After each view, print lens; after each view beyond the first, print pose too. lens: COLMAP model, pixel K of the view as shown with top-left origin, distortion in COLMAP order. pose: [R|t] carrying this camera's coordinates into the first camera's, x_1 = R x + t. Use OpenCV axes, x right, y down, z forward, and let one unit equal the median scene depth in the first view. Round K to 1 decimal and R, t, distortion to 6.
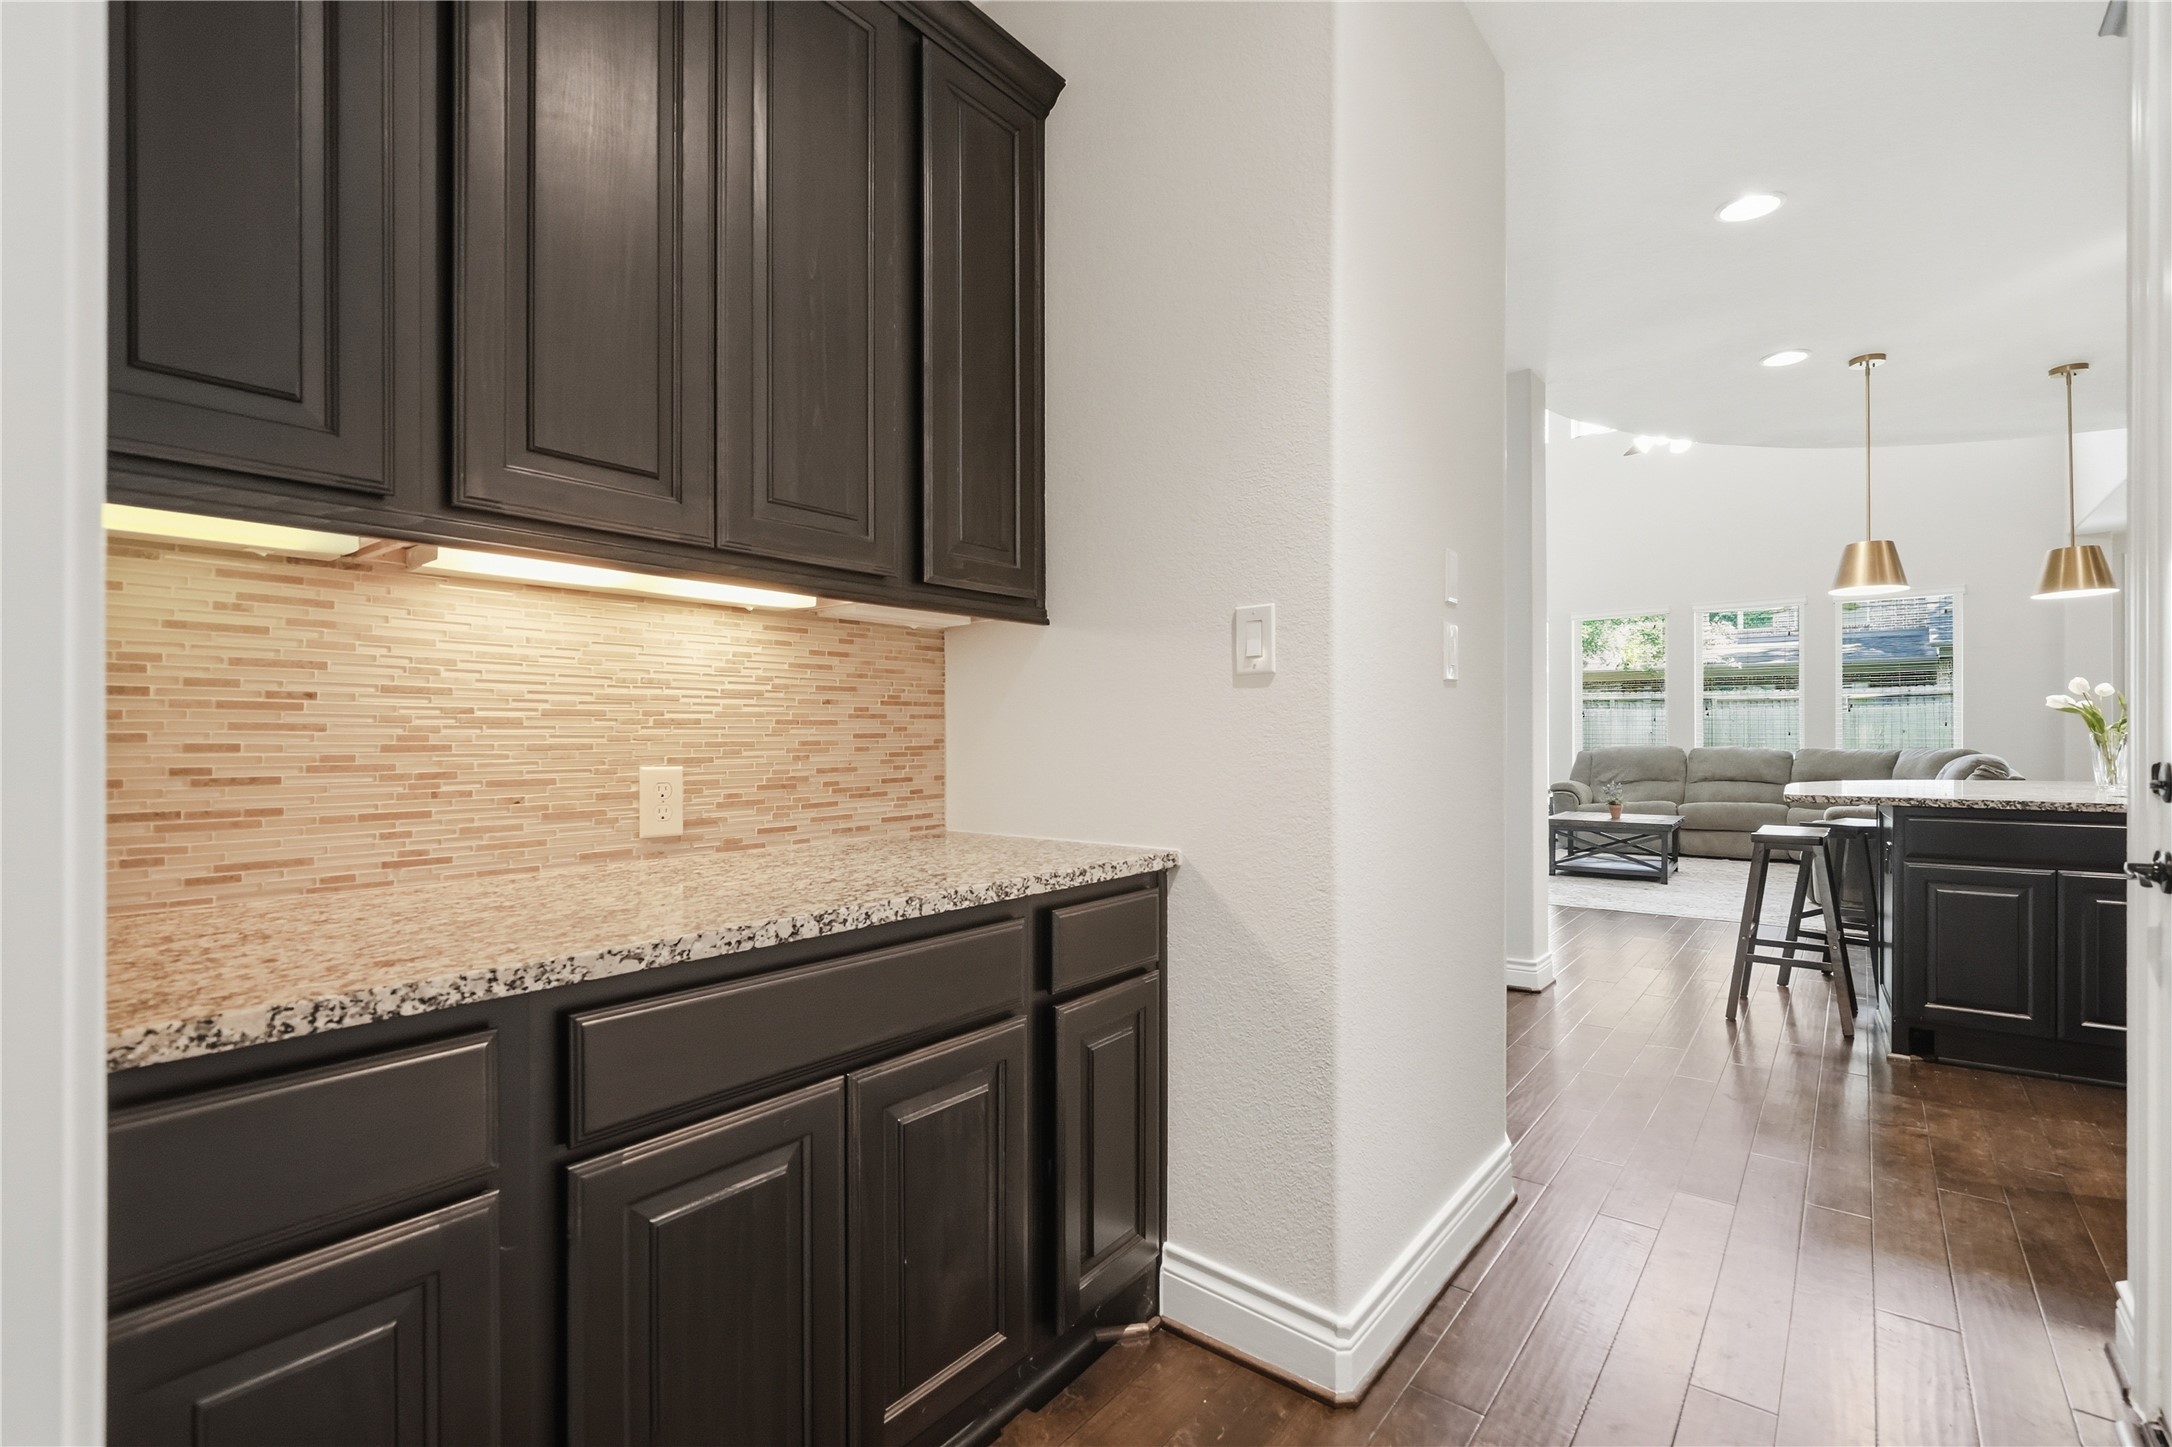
lens RADIAL K [[971.3, 0, 1086.0], [0, 971.3, 723.5], [0, 0, 1]] dist [-0.003337, 0.000313]
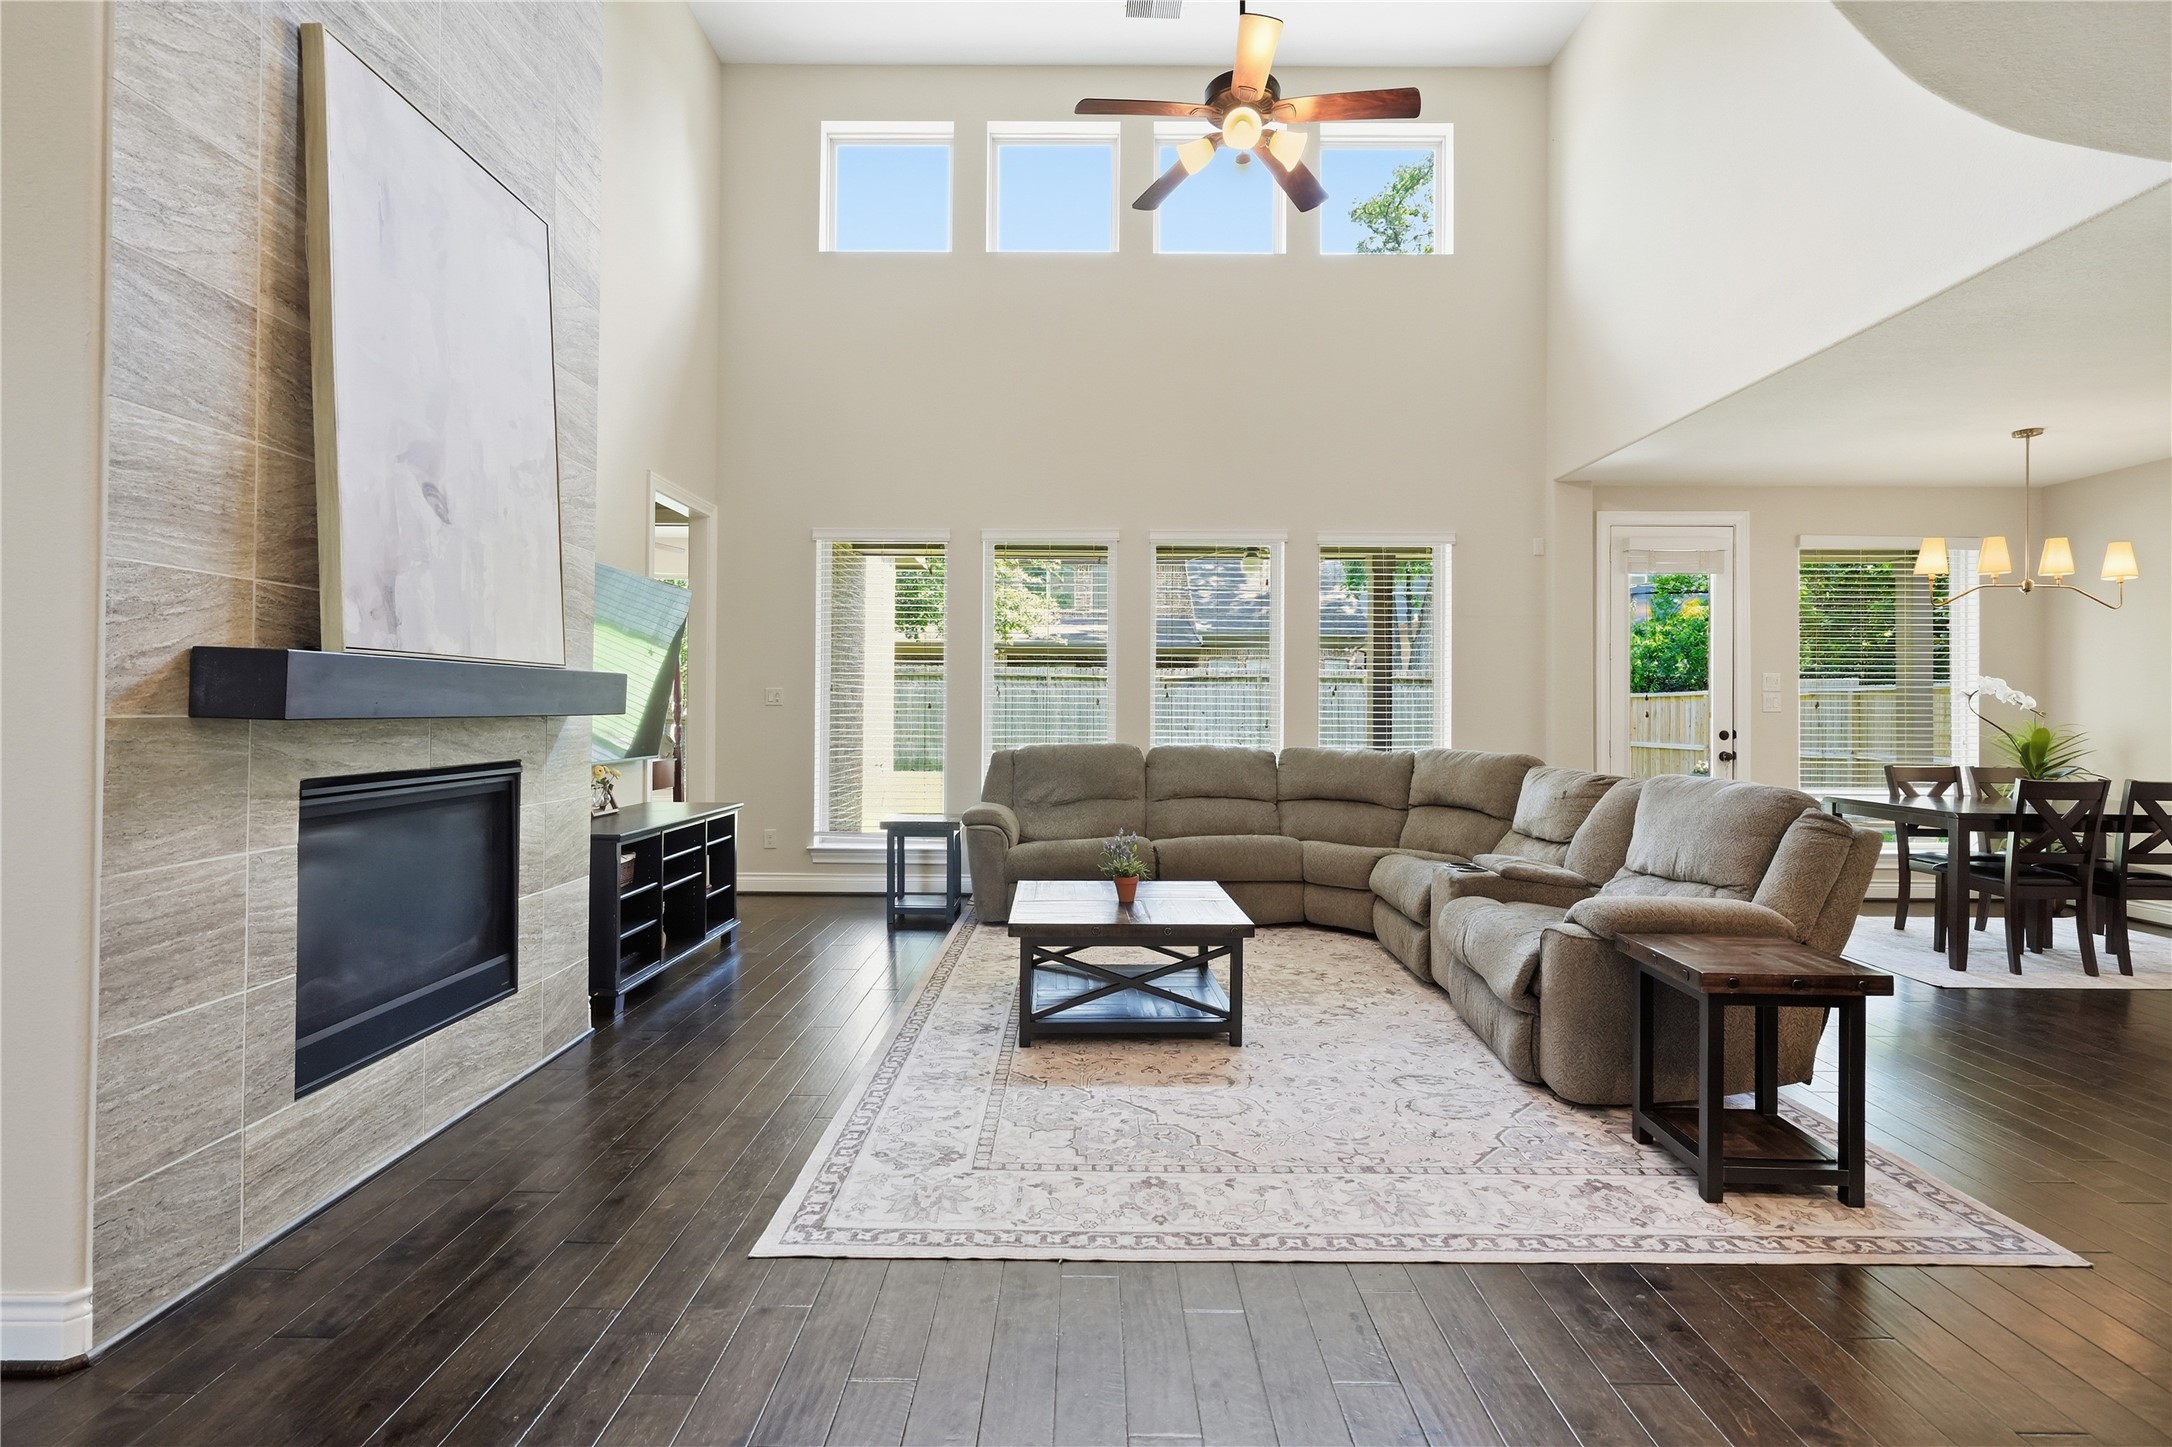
lens RADIAL K [[992.1, 0, 1084.9], [0, 992.1, 696.8], [0, 0, 1]] dist [-0.003144, 0.000886]
pose [[0.784811, 0.010898, 0.619639, 0.173967], [-0.010067, 0.999938, -0.004835, -0.004331], [-0.619653, -0.002443, 0.784872, 0.498536]]
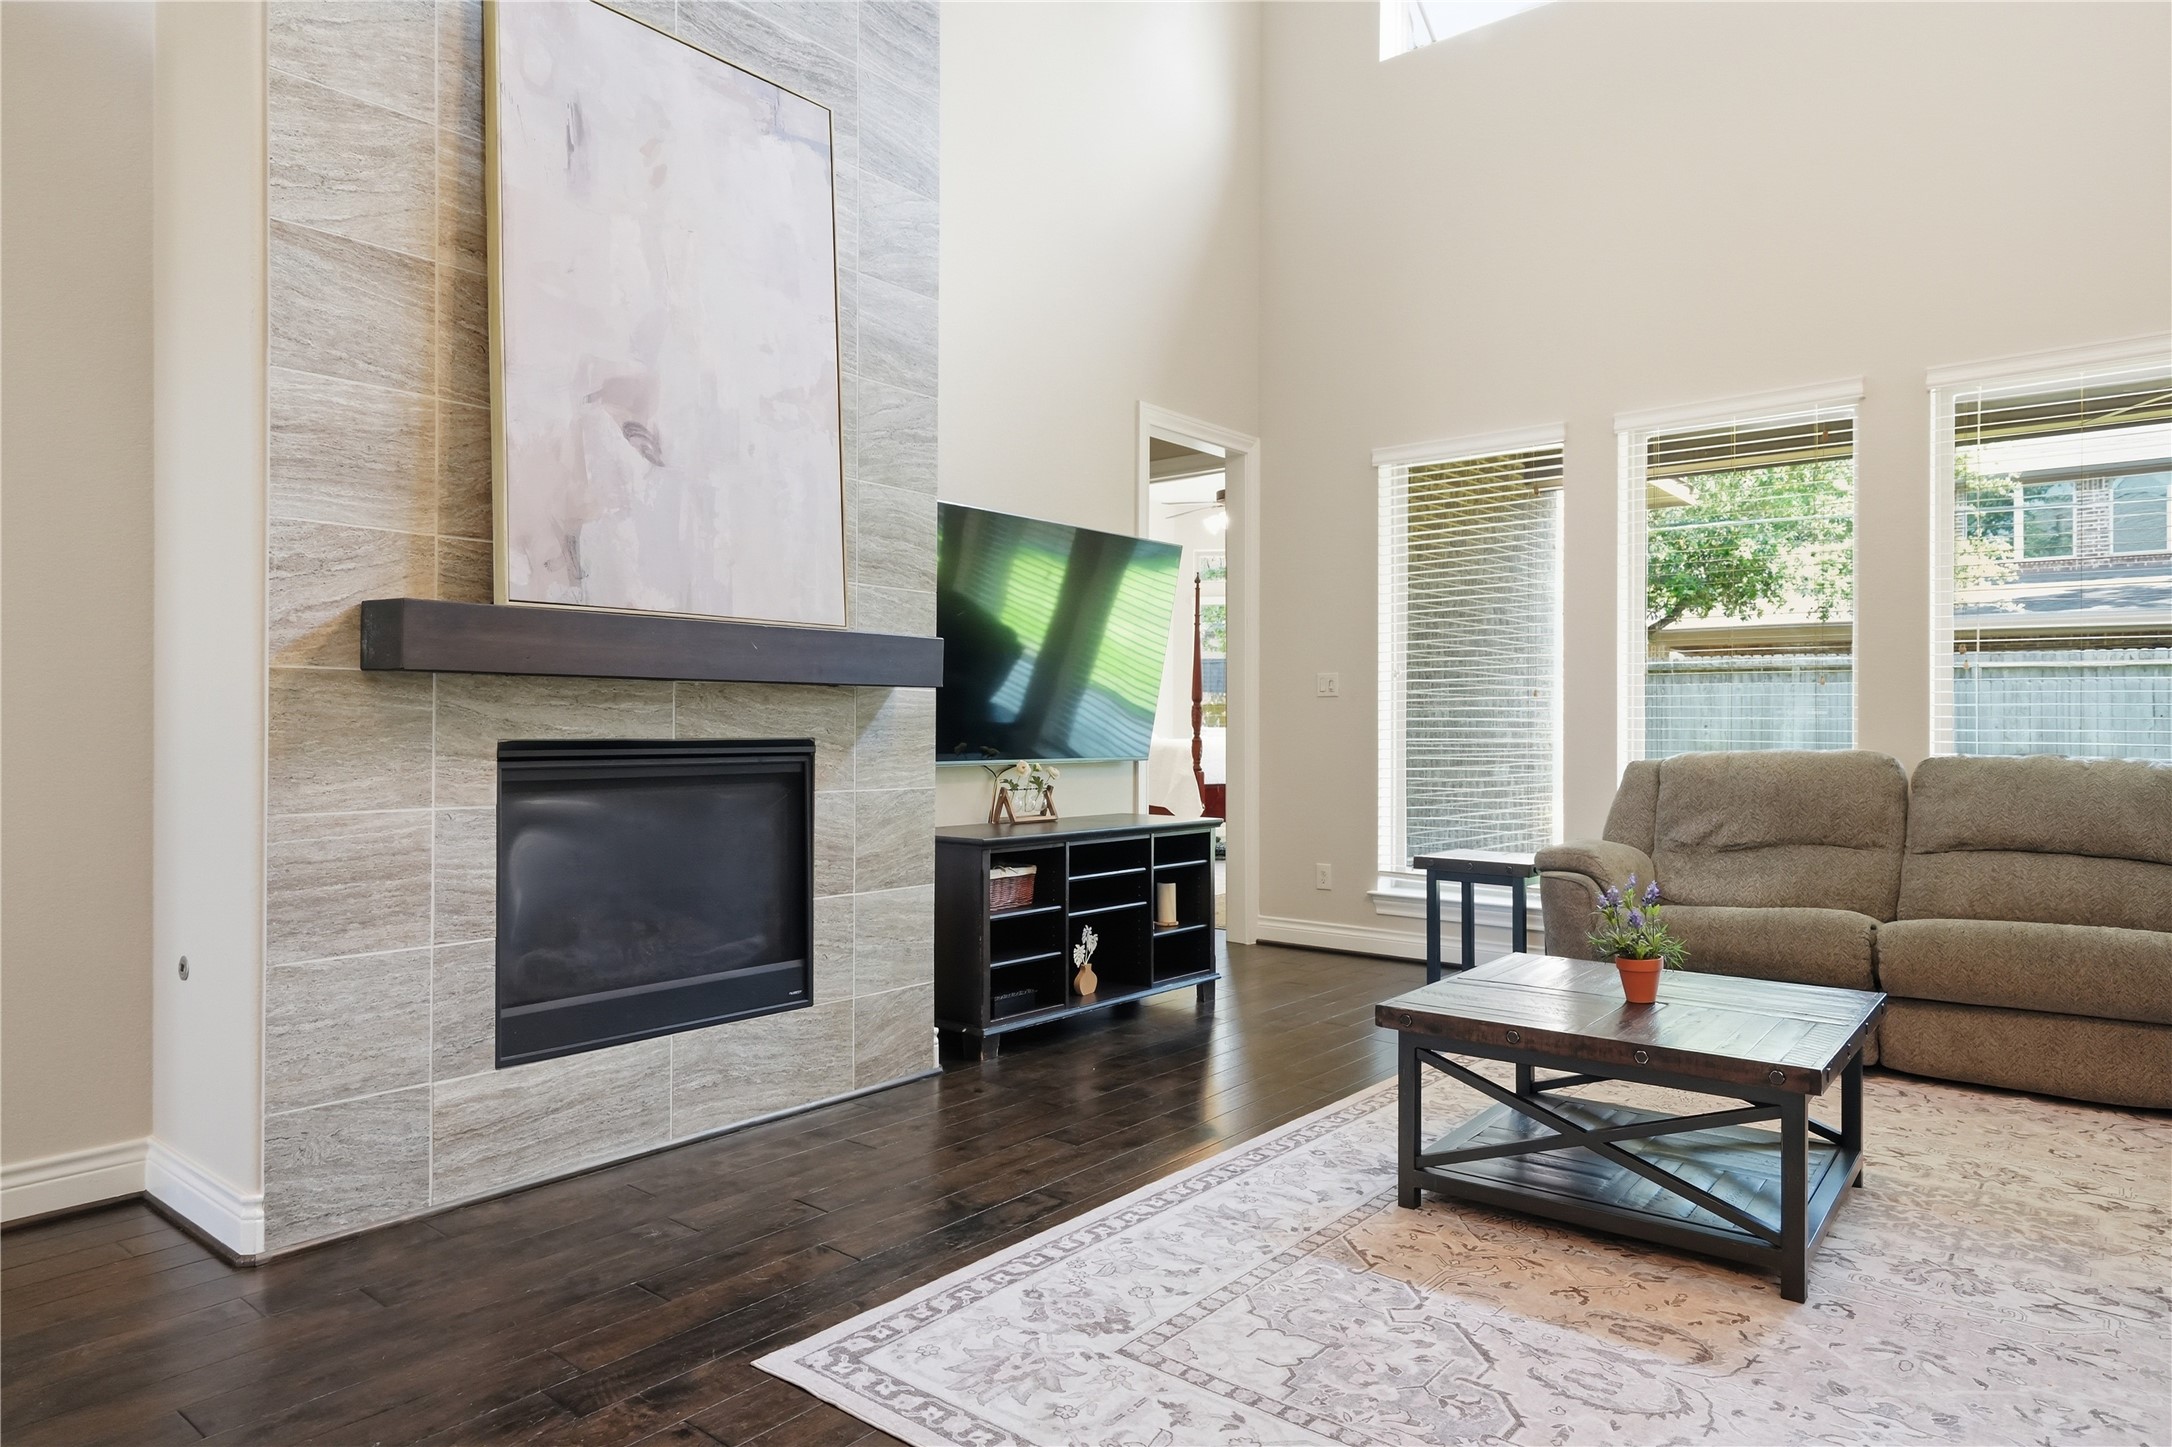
lens RADIAL K [[1309.6, 0, 1086.0], [0, 1309.6, 723.5], [0, 0, 1]] dist [0.006219, 0.000325]
pose [[0.999845, 0.000970, -0.017591, 0.316843], [-0.000883, 0.999987, 0.004971, 0.010831], [0.017595, -0.004955, 0.999833, 0.497295]]
